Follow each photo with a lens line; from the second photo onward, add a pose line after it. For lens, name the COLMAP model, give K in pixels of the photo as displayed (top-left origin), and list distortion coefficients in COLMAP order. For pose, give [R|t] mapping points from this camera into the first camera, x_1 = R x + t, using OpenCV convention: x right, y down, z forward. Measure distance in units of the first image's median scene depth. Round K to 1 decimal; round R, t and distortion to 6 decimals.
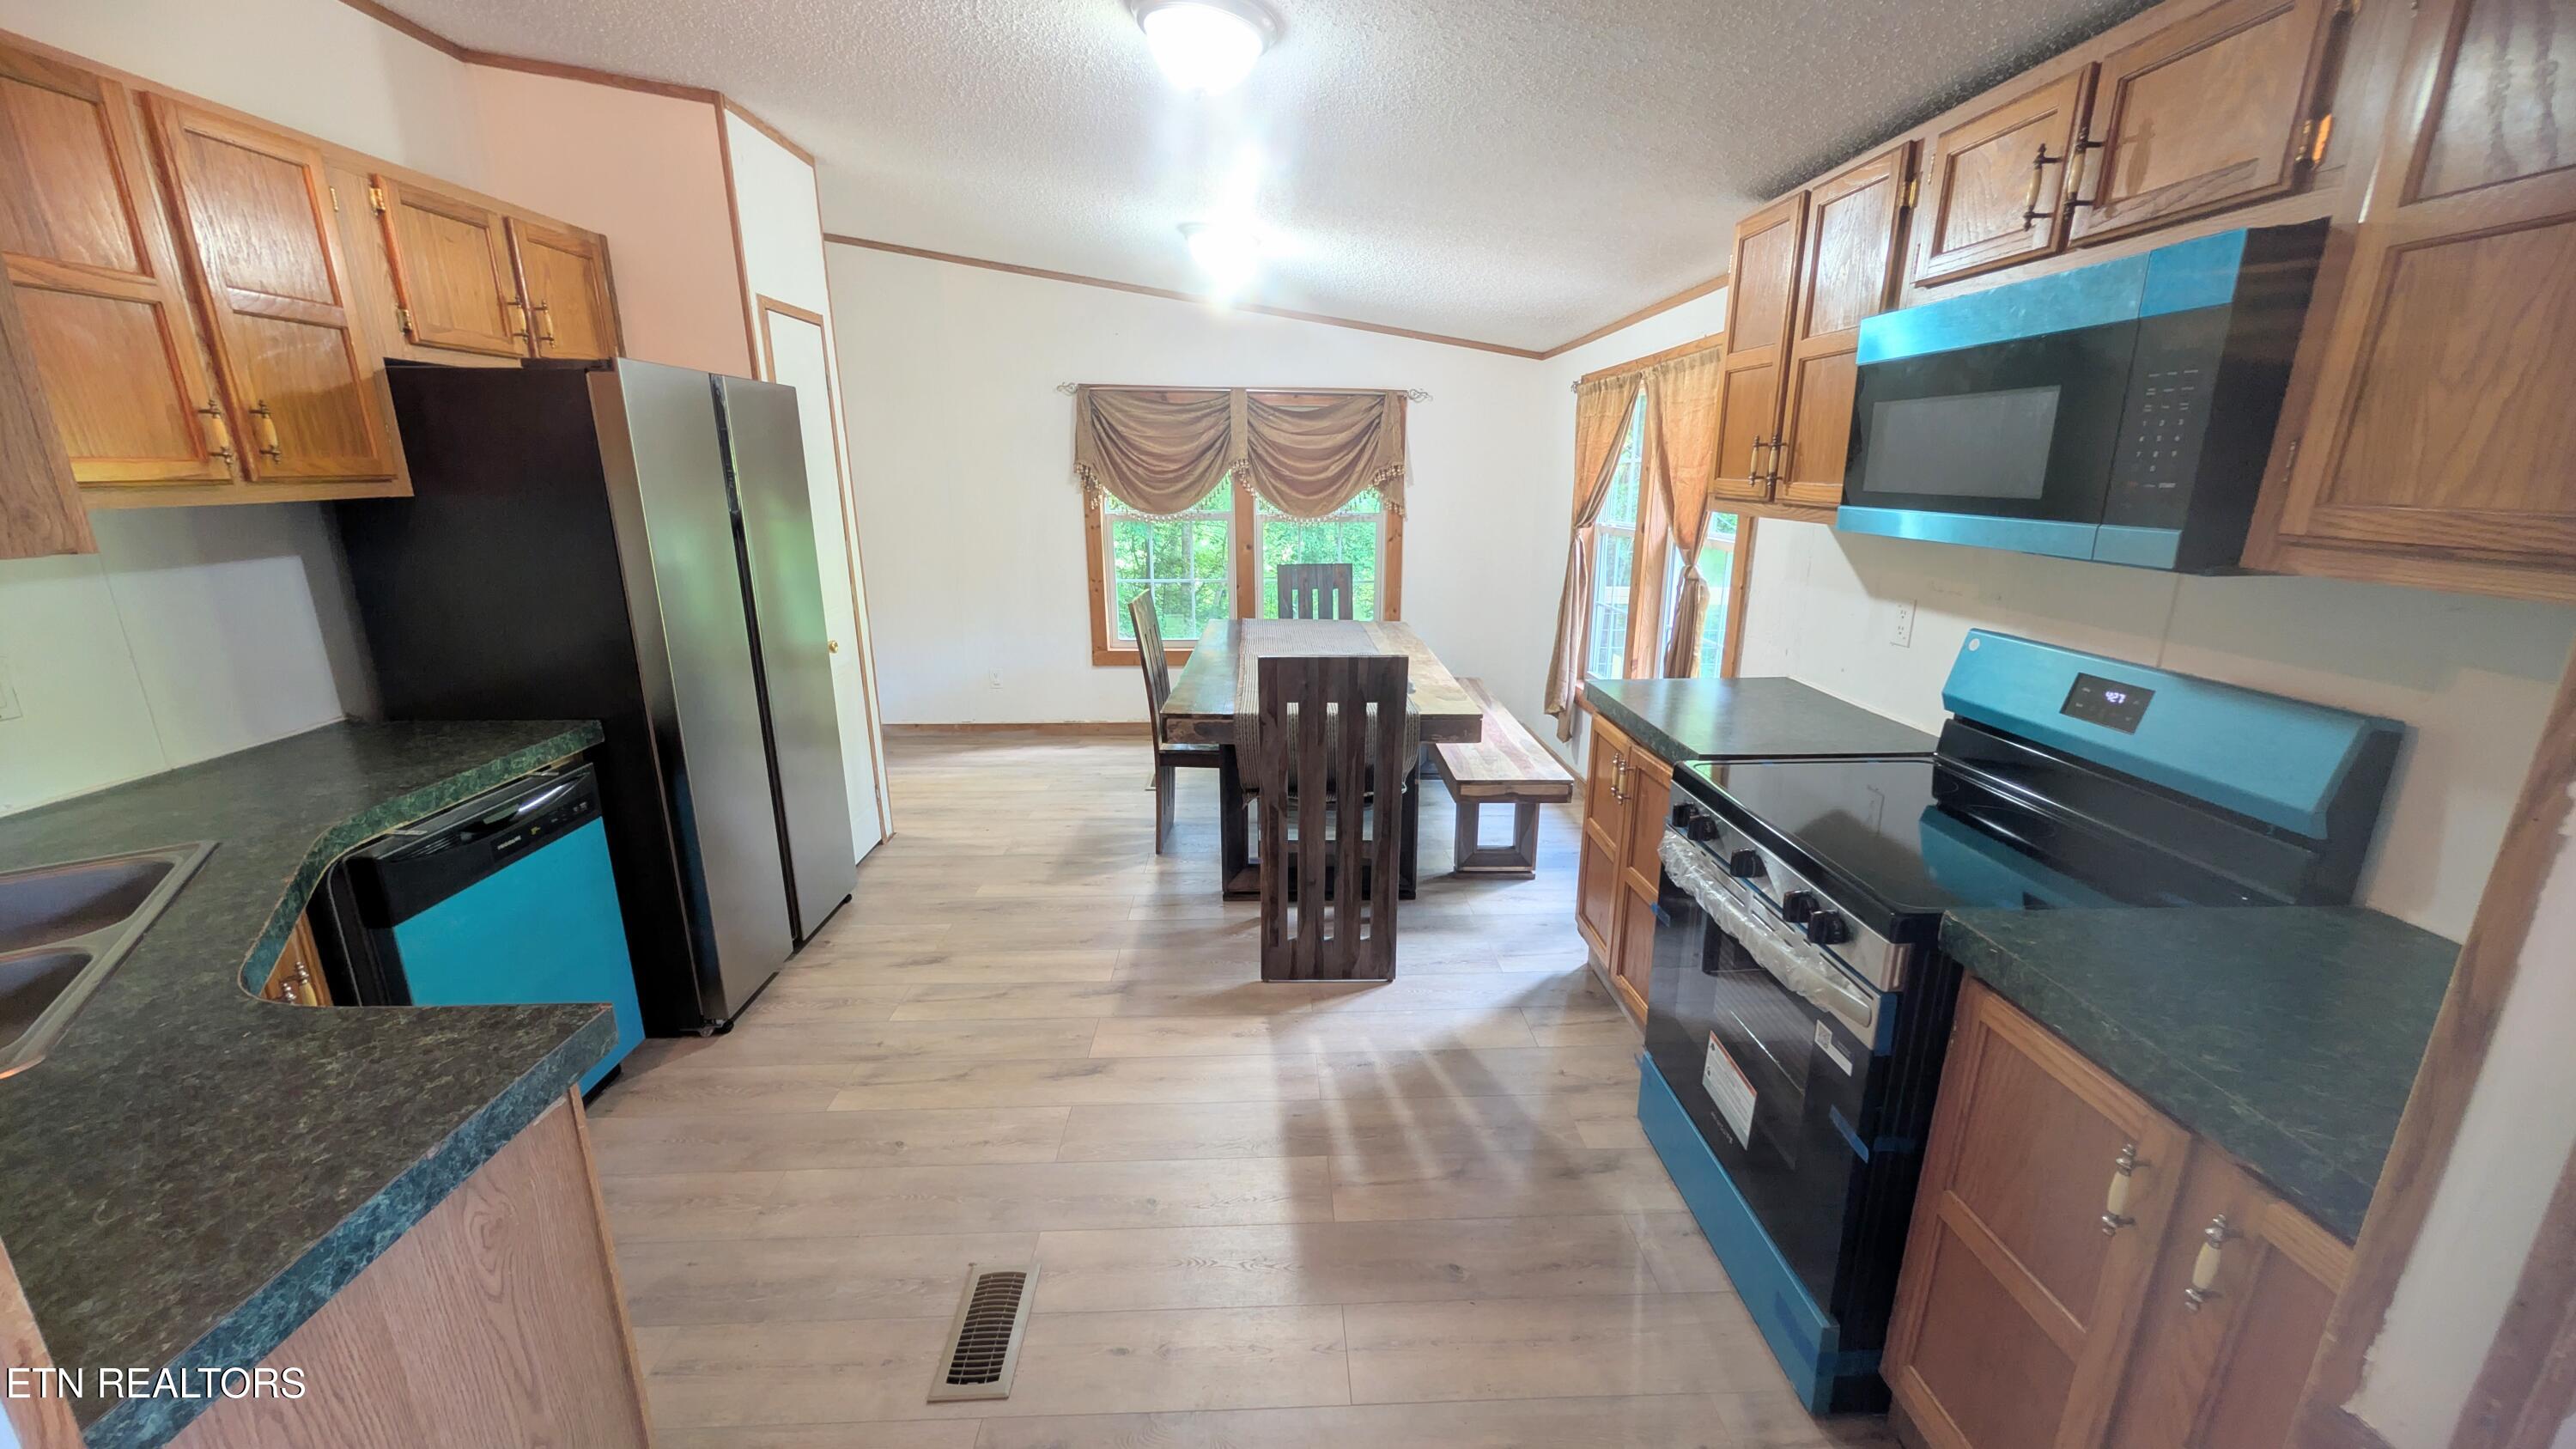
lens RADIAL K [[974.4, 0, 1280.6], [0, 974.4, 732.4], [0, 0, 1]] dist [-0.002581, 0.000900]
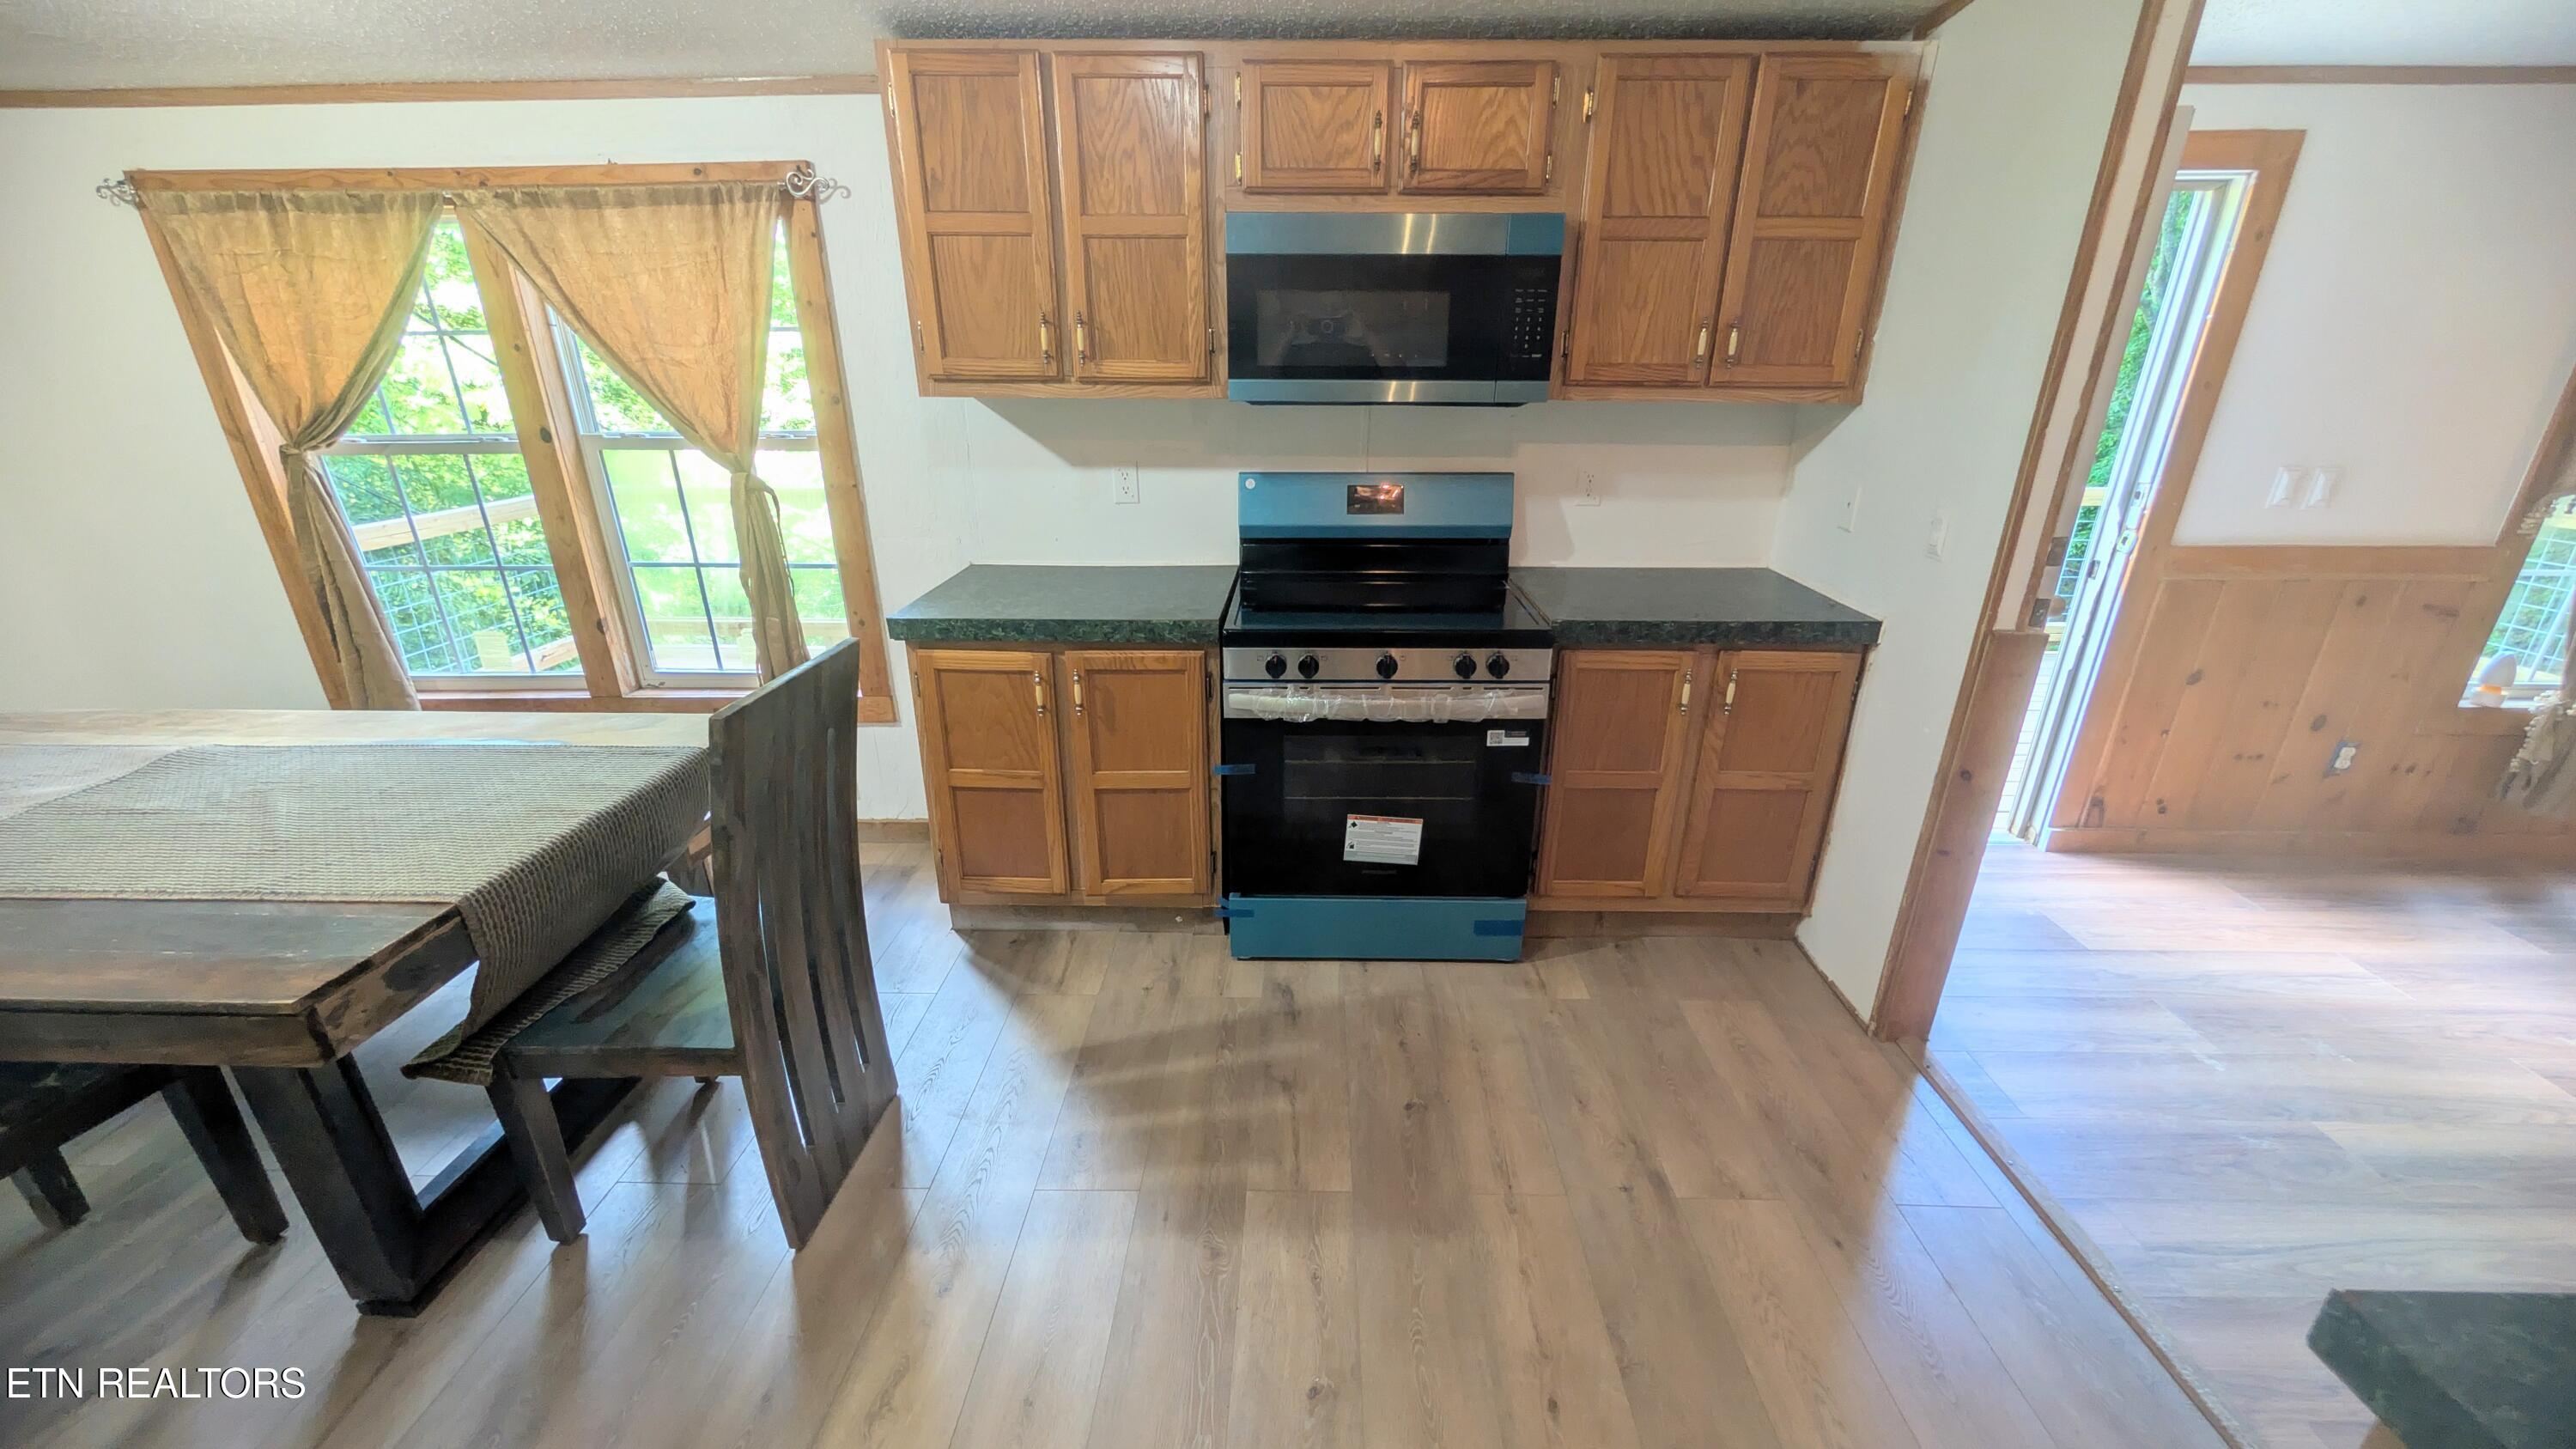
lens RADIAL K [[974.4, 0, 1294.8], [0, 974.4, 741.8], [0, 0, 1]] dist [-0.002581, 0.000900]
pose [[0.039706, -0.369035, 0.928567, -0.634046], [0.261355, 0.900784, 0.346818, -0.211619], [-0.964426, 0.228915, 0.132216, 0.814638]]
